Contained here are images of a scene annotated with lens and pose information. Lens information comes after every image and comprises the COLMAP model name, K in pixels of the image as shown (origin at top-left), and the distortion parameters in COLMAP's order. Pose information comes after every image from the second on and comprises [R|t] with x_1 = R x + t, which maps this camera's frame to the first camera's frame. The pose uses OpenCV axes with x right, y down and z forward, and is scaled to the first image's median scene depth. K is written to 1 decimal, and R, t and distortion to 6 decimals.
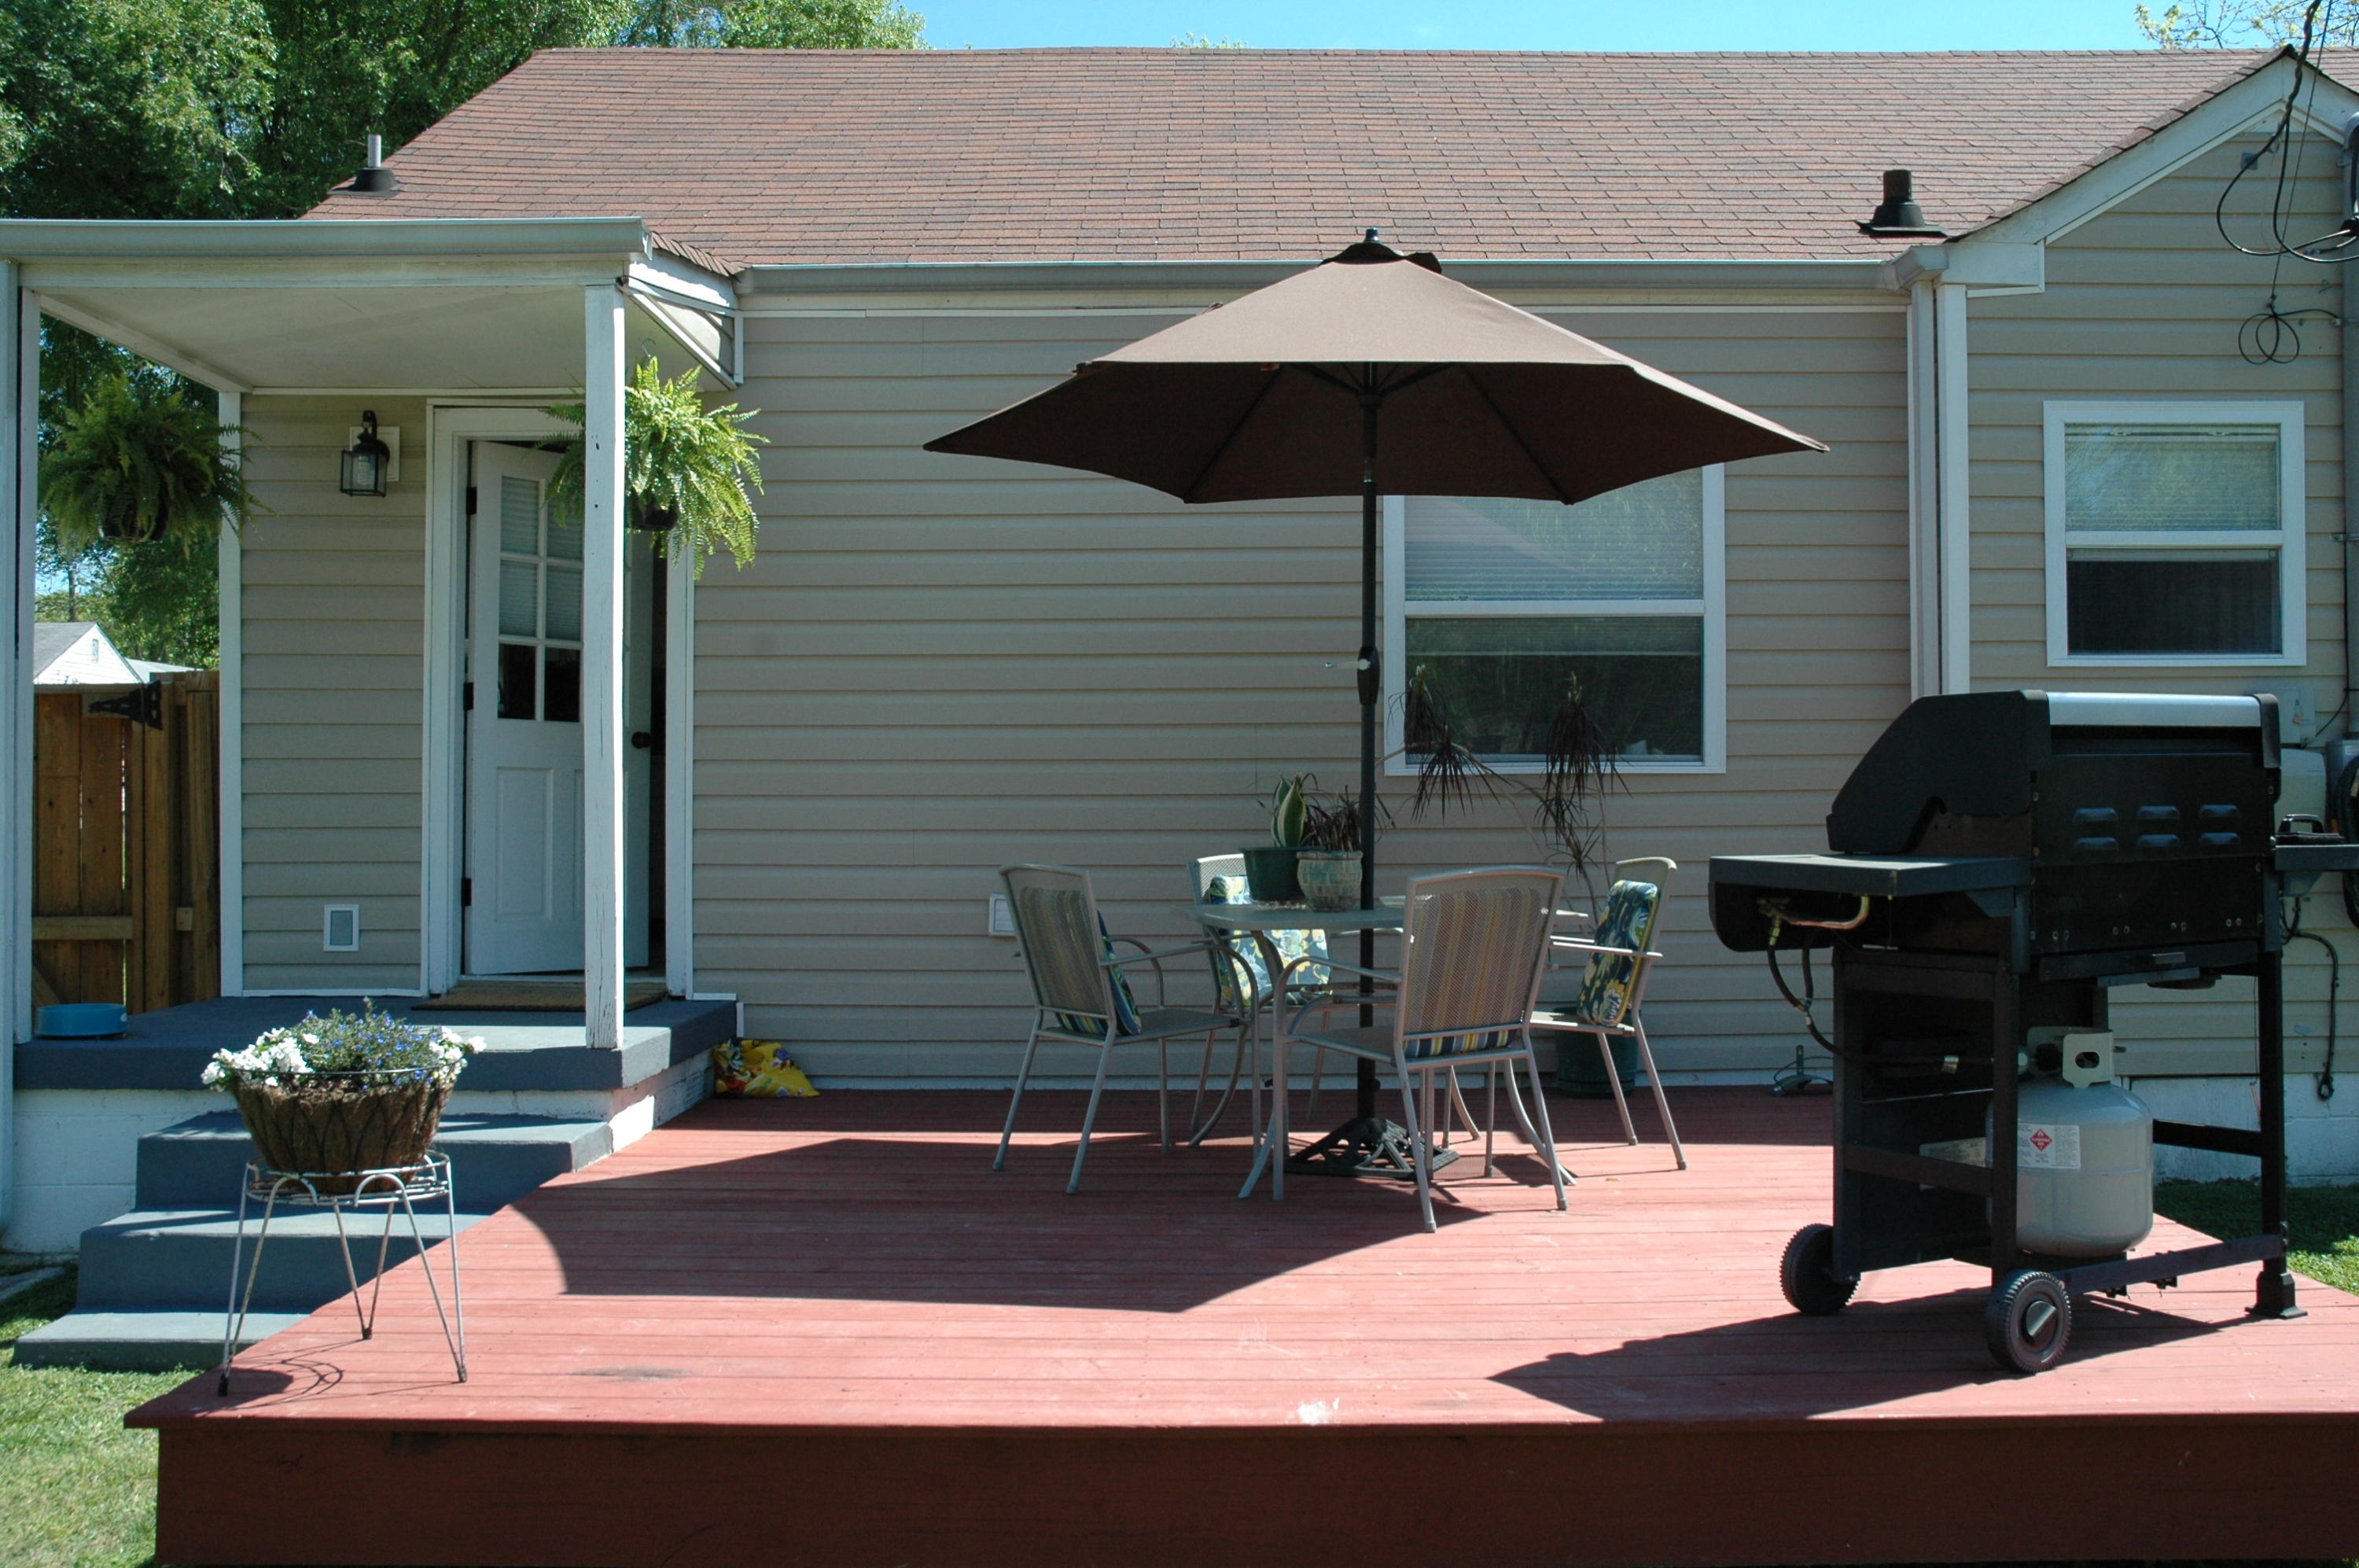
lens RADIAL K [[2132.6, 0, 1195.2], [0, 2132.6, 798.6], [0, 0, 1]] dist [-0.039759, 0.019385]
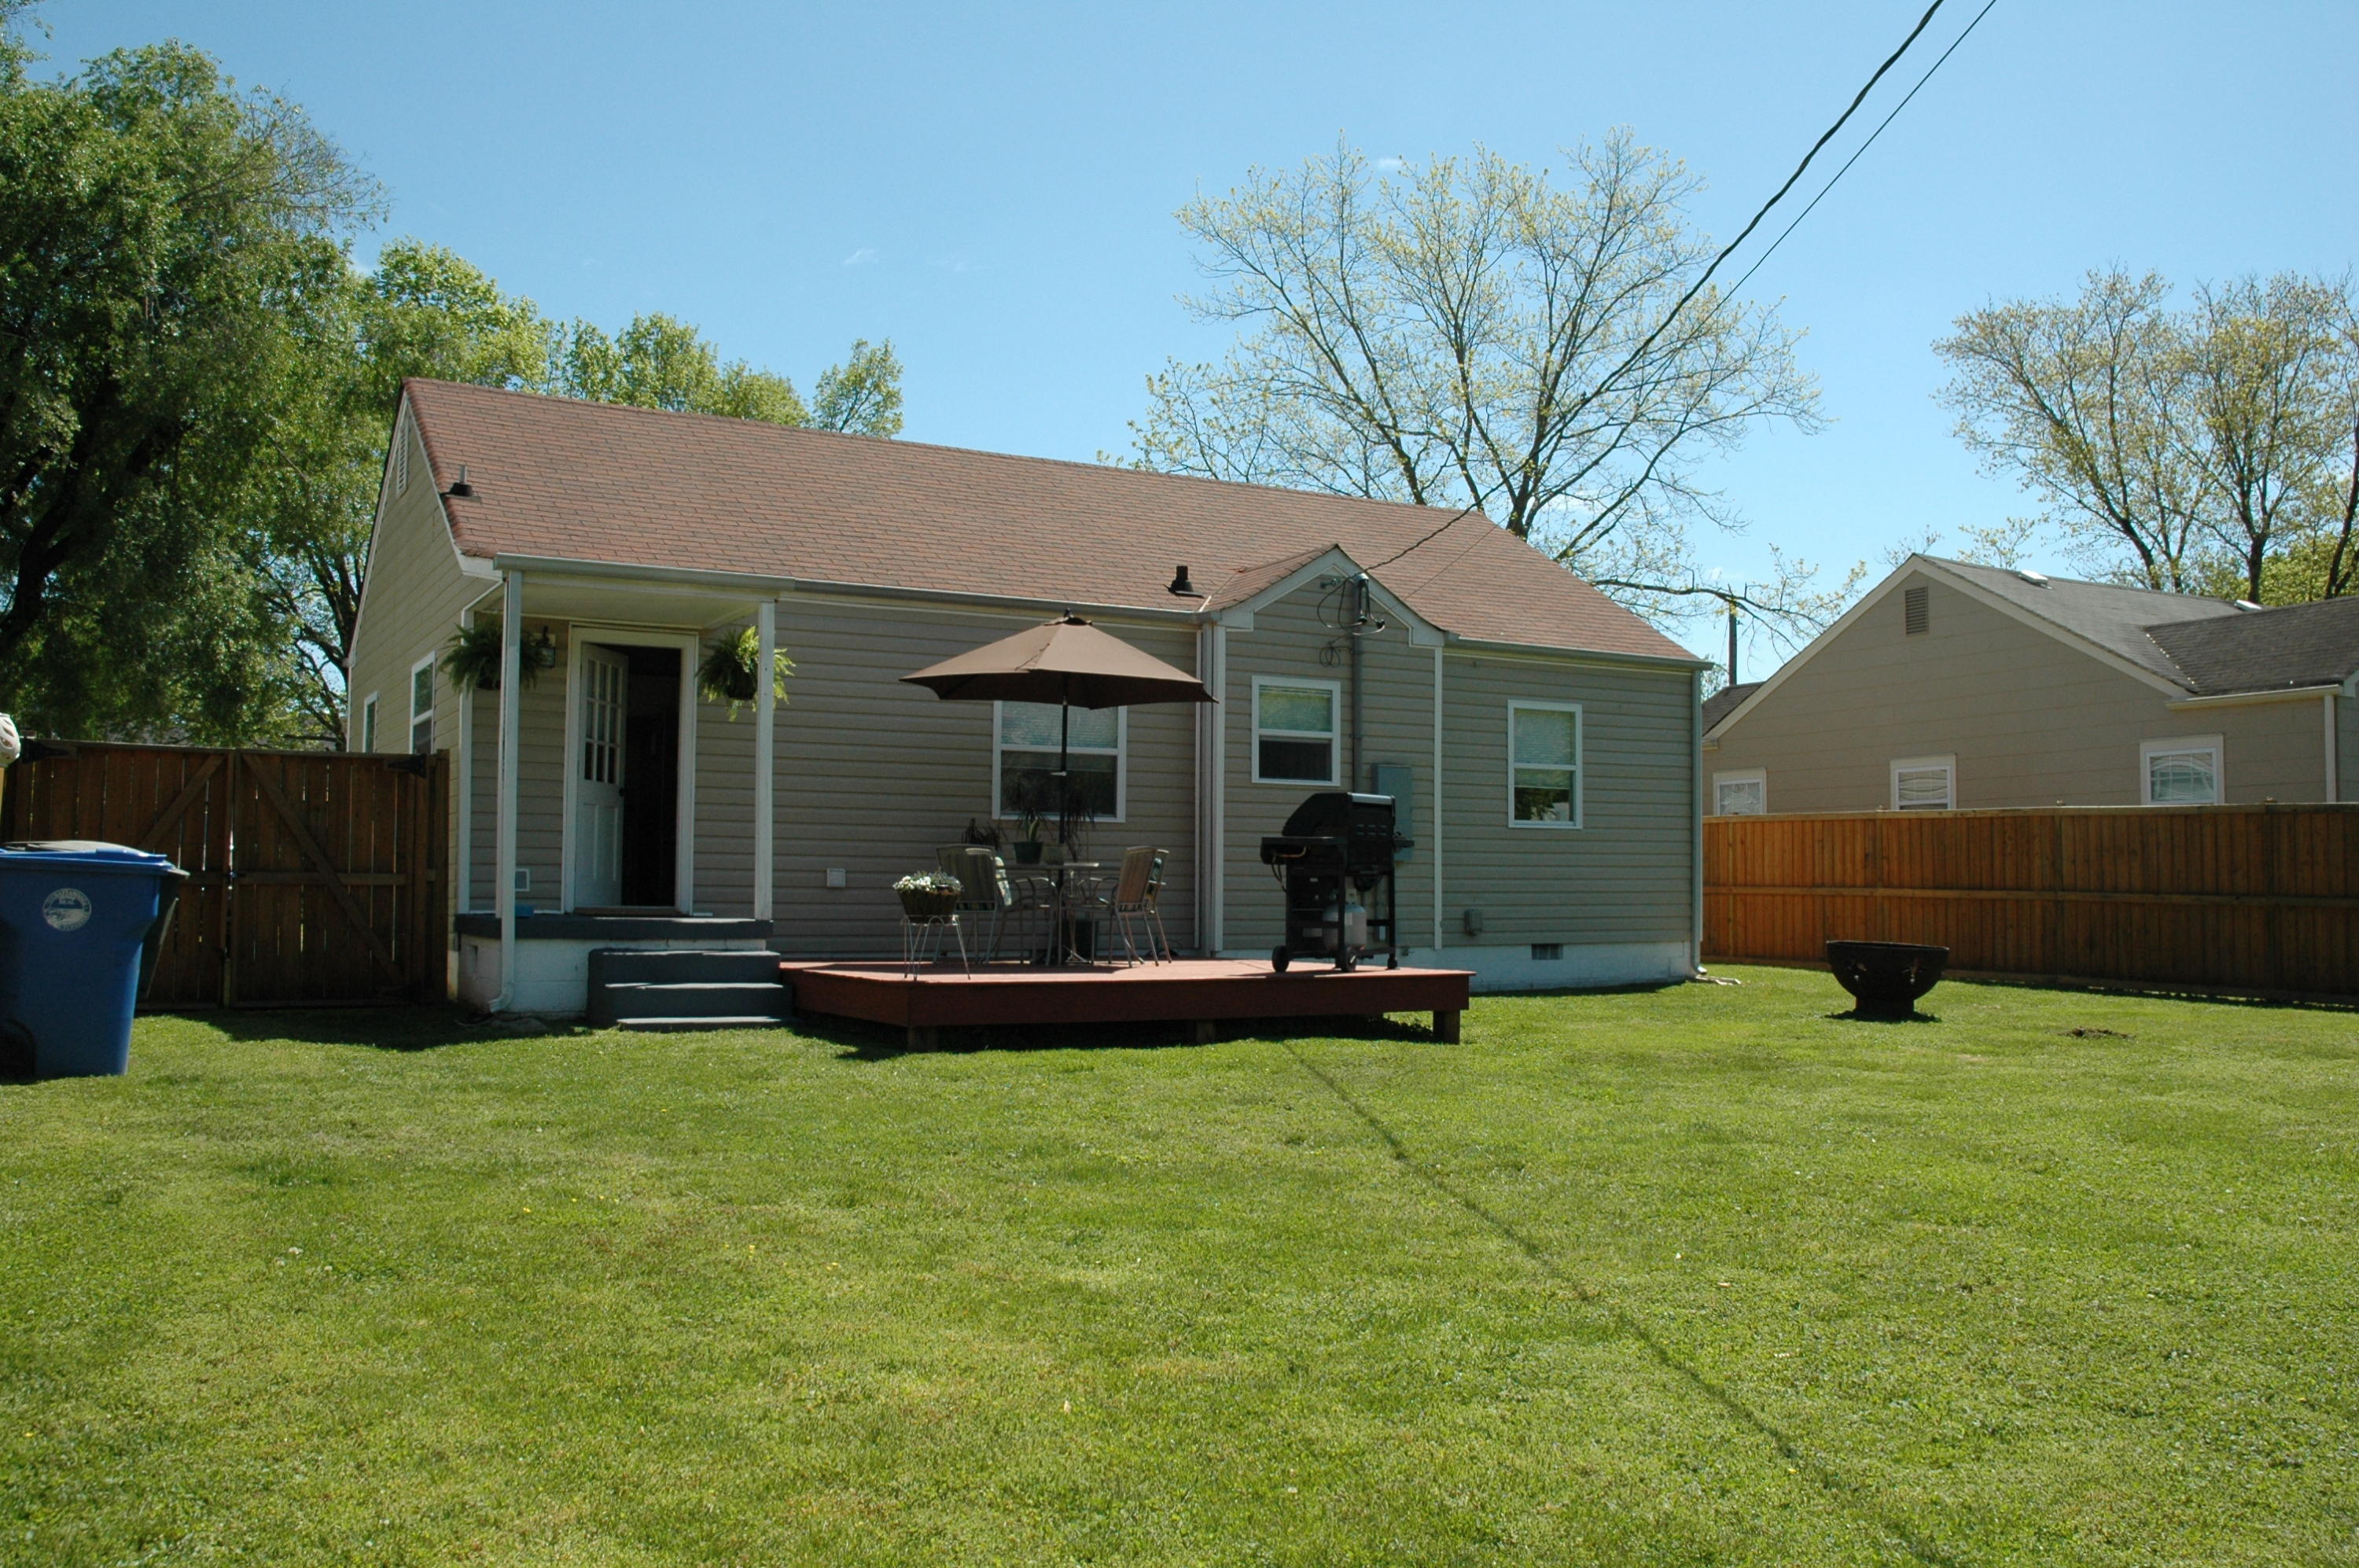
lens RADIAL K [[1871.5, 0, 1181.8], [0, 1871.5, 782.0], [0, 0, 1]] dist [-0.111043, 0.082530]
pose [[0.873566, 0.038338, 0.485193, -0.722847], [-0.013300, 0.998401, -0.054944, 0.057307], [-0.486524, 0.041544, 0.872679, -0.858110]]
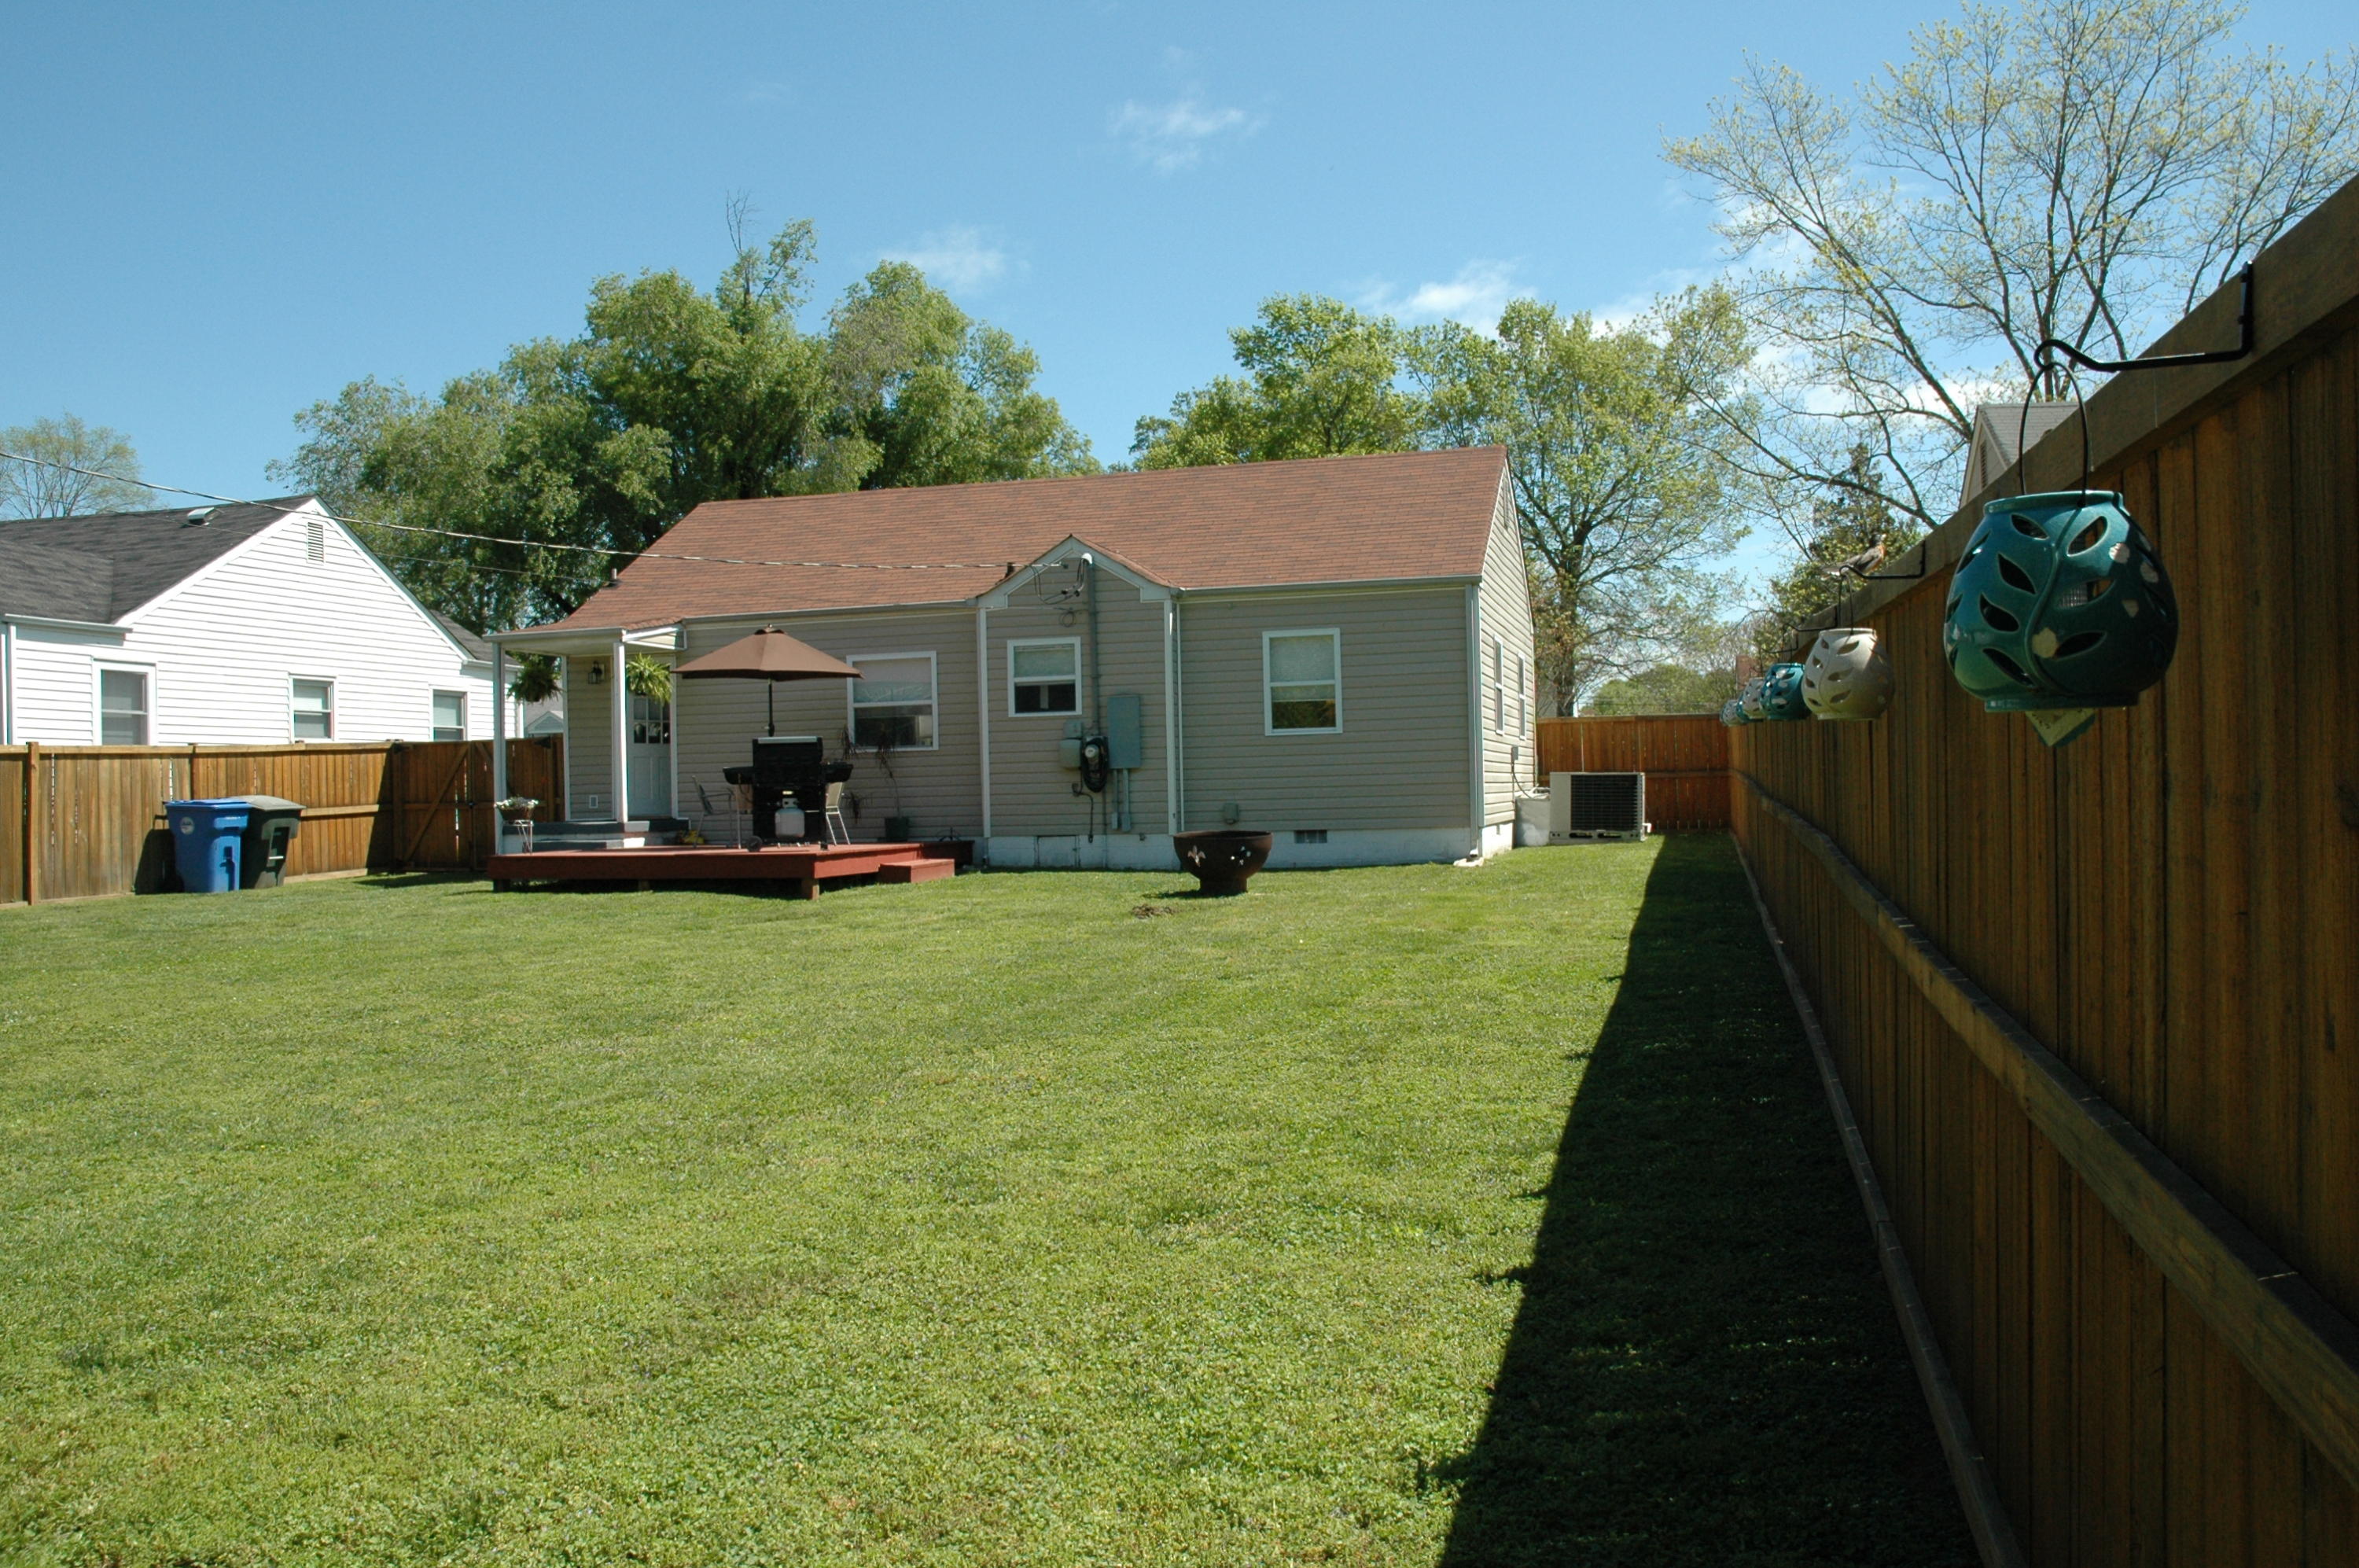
lens RADIAL K [[1871.5, 0, 1167.9], [0, 1871.5, 782.1], [0, 0, 1]] dist [-0.111043, 0.082530]
pose [[0.955705, -0.014871, -0.293951, 1.539532], [0.020479, 0.999662, 0.016012, 0.000739], [0.293614, -0.021323, 0.955686, -1.843741]]
